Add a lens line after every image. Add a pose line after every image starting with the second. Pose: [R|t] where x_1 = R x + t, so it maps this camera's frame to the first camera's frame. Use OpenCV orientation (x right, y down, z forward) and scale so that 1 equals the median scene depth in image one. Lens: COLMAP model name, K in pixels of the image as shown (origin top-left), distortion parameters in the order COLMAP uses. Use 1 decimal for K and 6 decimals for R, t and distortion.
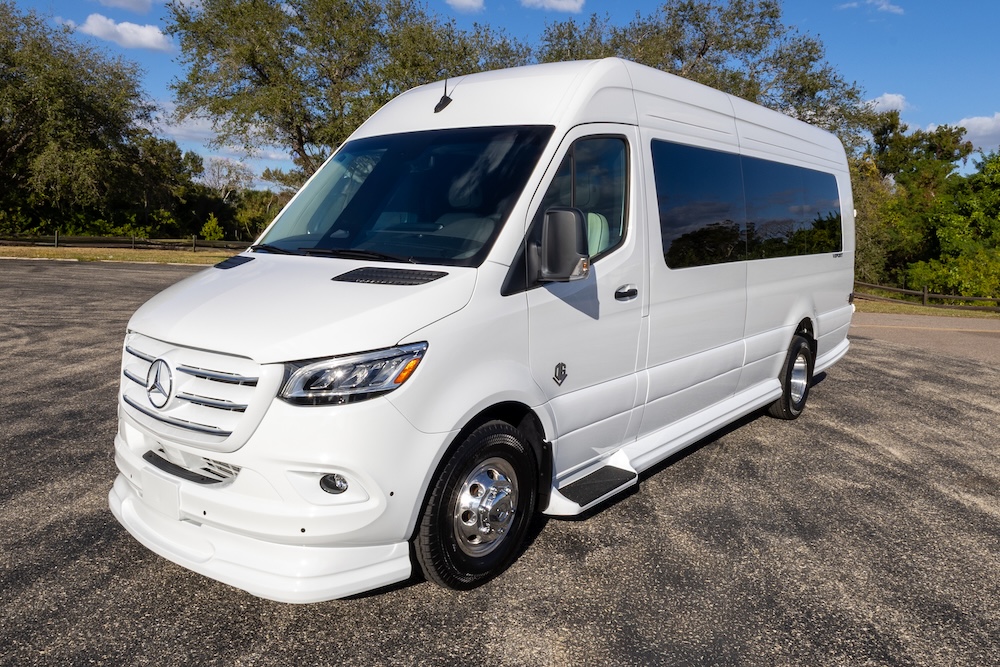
lens RADIAL K [[720.0, 0, 466.4], [0, 720.0, 309.7], [0, 0, 1]] dist [0.007455, 0.000881]
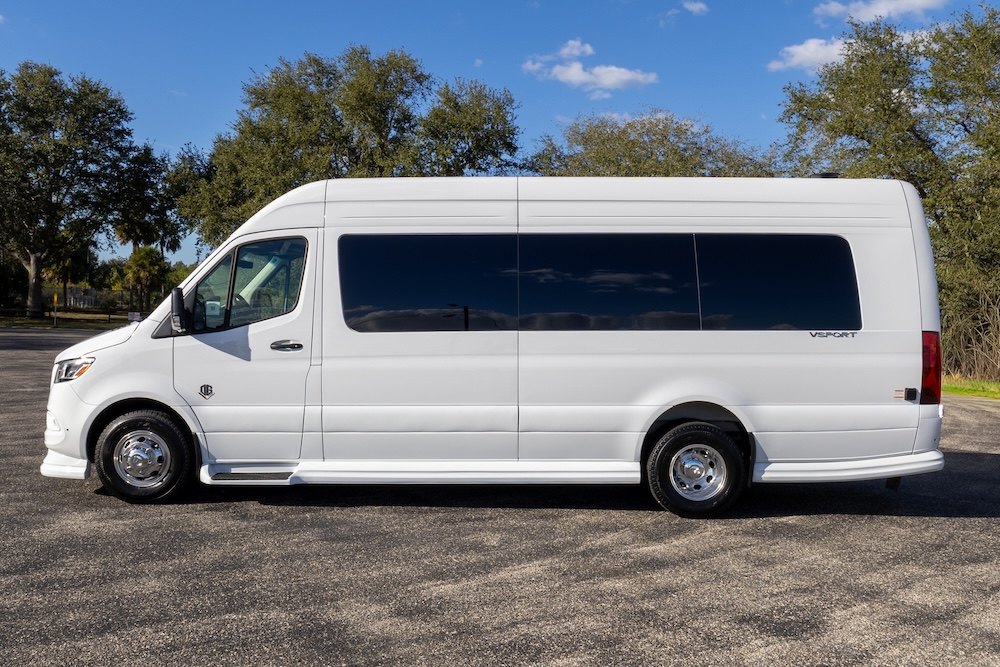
lens RADIAL K [[847.5, 0, 500.0], [0, 847.5, 333.5], [0, 0, 1]] dist [-0.001153, -0.005376]
pose [[0.663471, 0.006149, -0.748176, 1.235780], [-0.083523, 0.994325, -0.065895, 0.019327], [0.743525, 0.106210, 0.660220, 0.145976]]
